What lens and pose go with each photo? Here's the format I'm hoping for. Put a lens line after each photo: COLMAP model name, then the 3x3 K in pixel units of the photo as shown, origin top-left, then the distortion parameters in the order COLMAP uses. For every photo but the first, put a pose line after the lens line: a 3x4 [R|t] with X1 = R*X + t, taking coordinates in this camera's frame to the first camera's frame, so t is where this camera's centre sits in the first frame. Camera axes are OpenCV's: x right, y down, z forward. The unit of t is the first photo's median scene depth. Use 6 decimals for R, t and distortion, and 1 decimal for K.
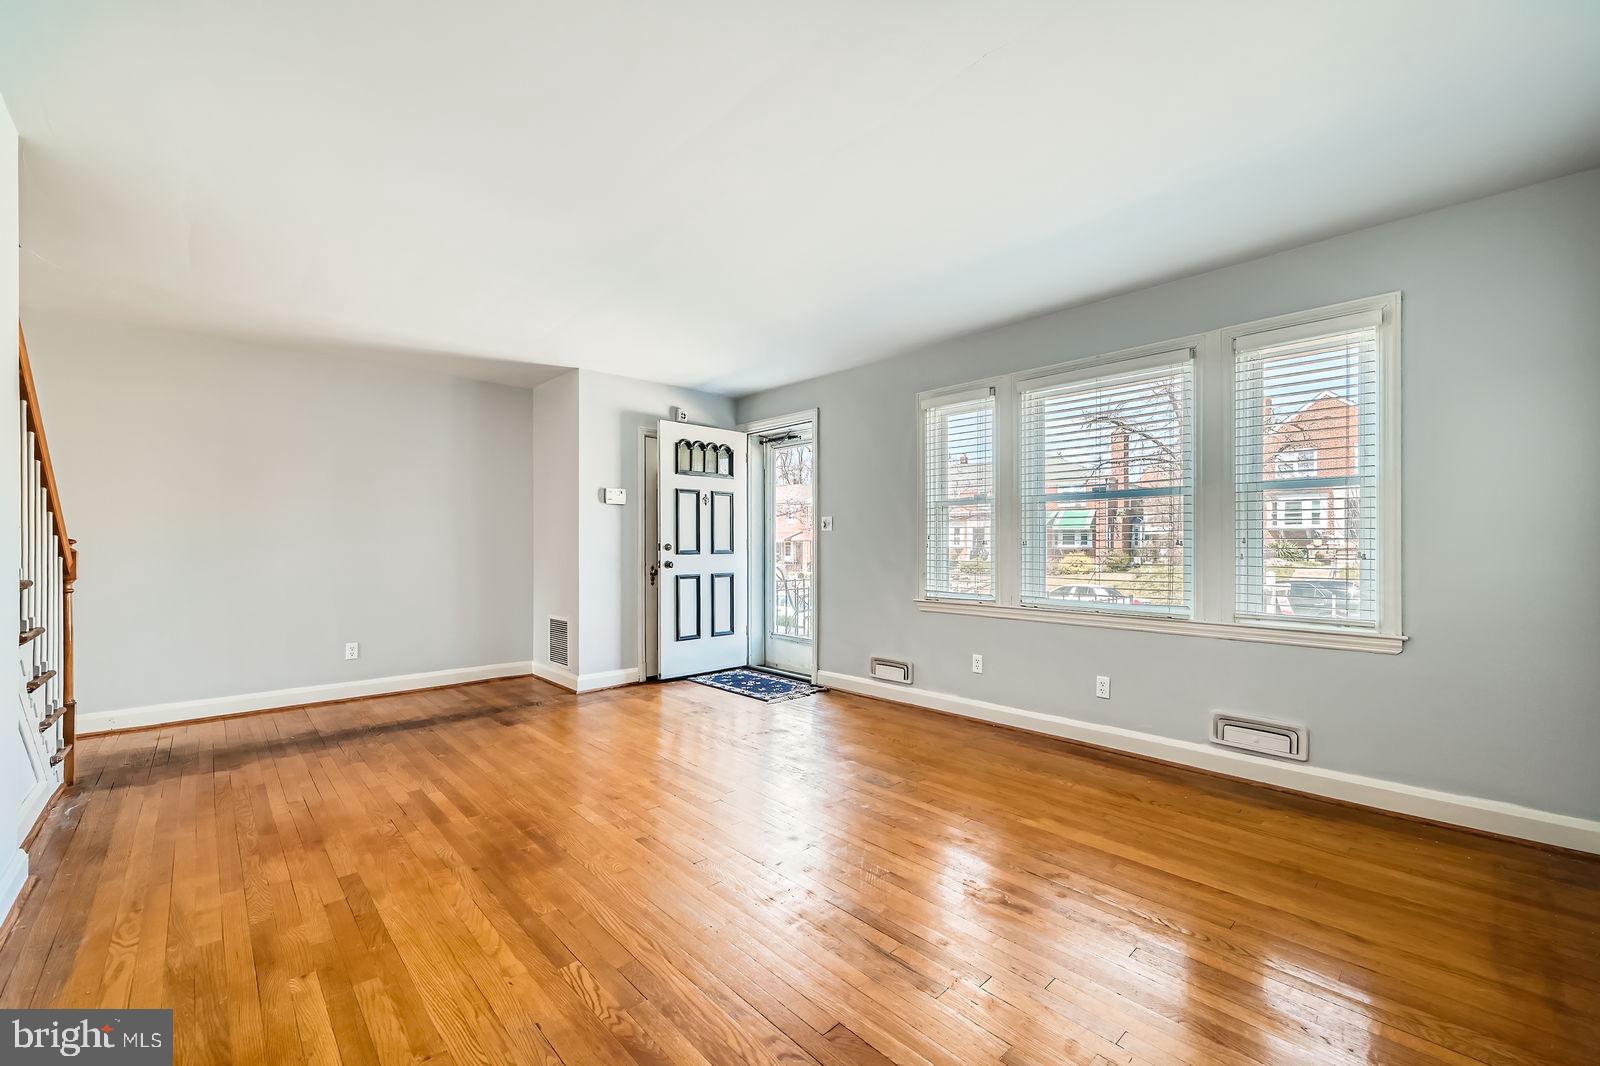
lens RADIAL K [[649.6, 0, 810.4], [0, 649.6, 548.2], [0, 0, 1]] dist [-0.000694, -0.000292]
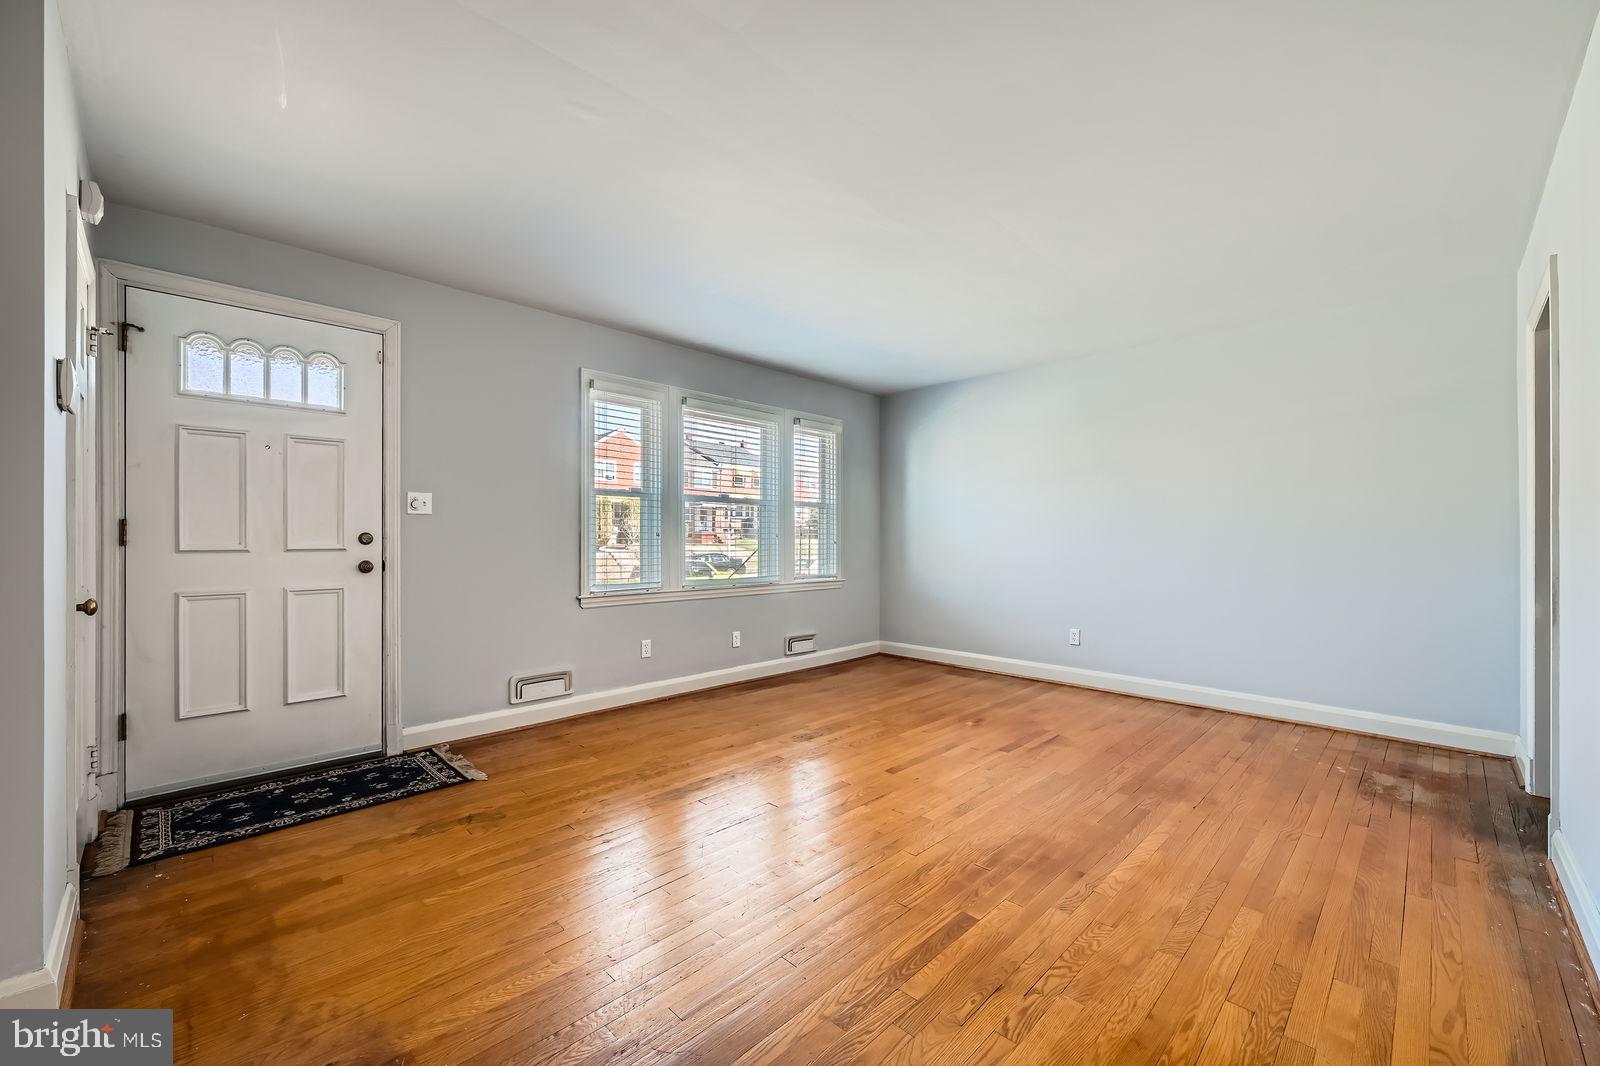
lens RADIAL K [[633.3, 0, 799.8], [0, 633.3, 527.1], [0, 0, 1]] dist [-0.000388, -0.000133]
pose [[-0.024814, 0.017001, 0.999548, -0.882198], [0.003351, 0.999851, -0.016923, -0.001295], [-0.999686, 0.002929, -0.024867, 0.874942]]
